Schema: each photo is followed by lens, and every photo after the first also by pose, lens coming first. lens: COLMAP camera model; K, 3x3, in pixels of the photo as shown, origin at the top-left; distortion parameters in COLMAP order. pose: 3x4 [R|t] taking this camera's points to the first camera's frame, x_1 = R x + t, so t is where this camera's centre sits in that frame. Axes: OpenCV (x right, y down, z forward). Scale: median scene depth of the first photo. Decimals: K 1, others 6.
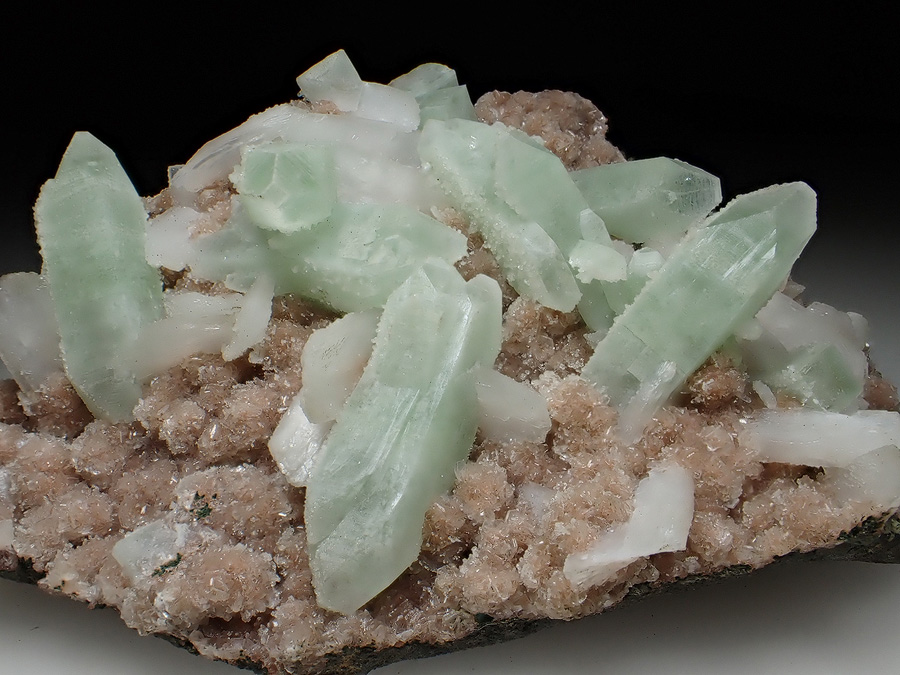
lens RADIAL K [[939.5, 0, 455.7], [0, 939.5, 335.9], [0, 0, 1]] dist [-0.008859, -0.033933]
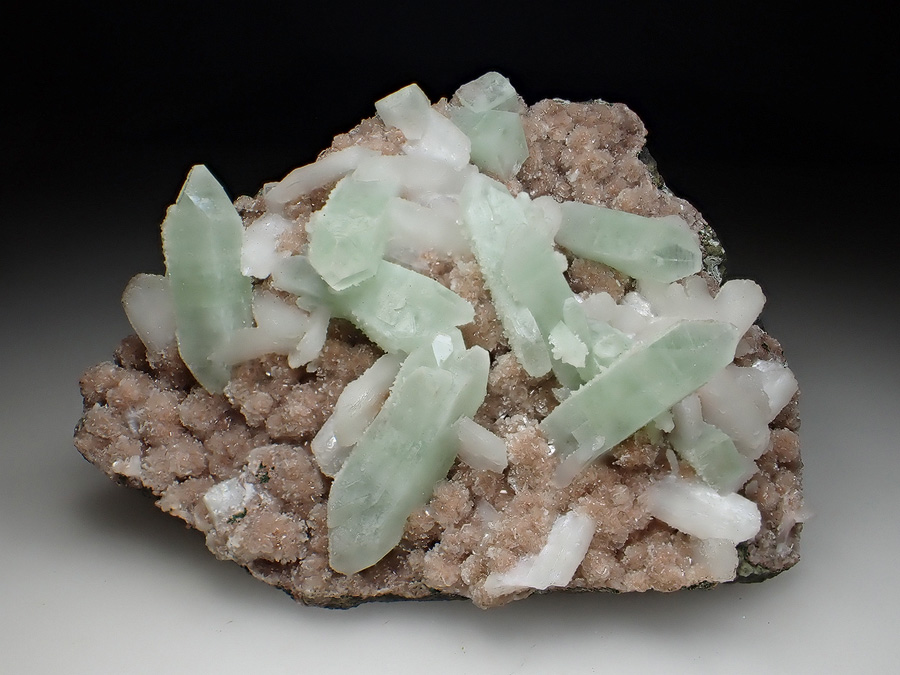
lens RADIAL K [[939.5, 0, 455.7], [0, 939.5, 335.9], [0, 0, 1]] dist [-0.008859, -0.033933]
pose [[0.982449, 0.166316, -0.084460, 0.111796], [-0.132424, 0.940760, 0.312145, -0.515762], [0.131372, -0.295482, 0.946273, -0.285506]]
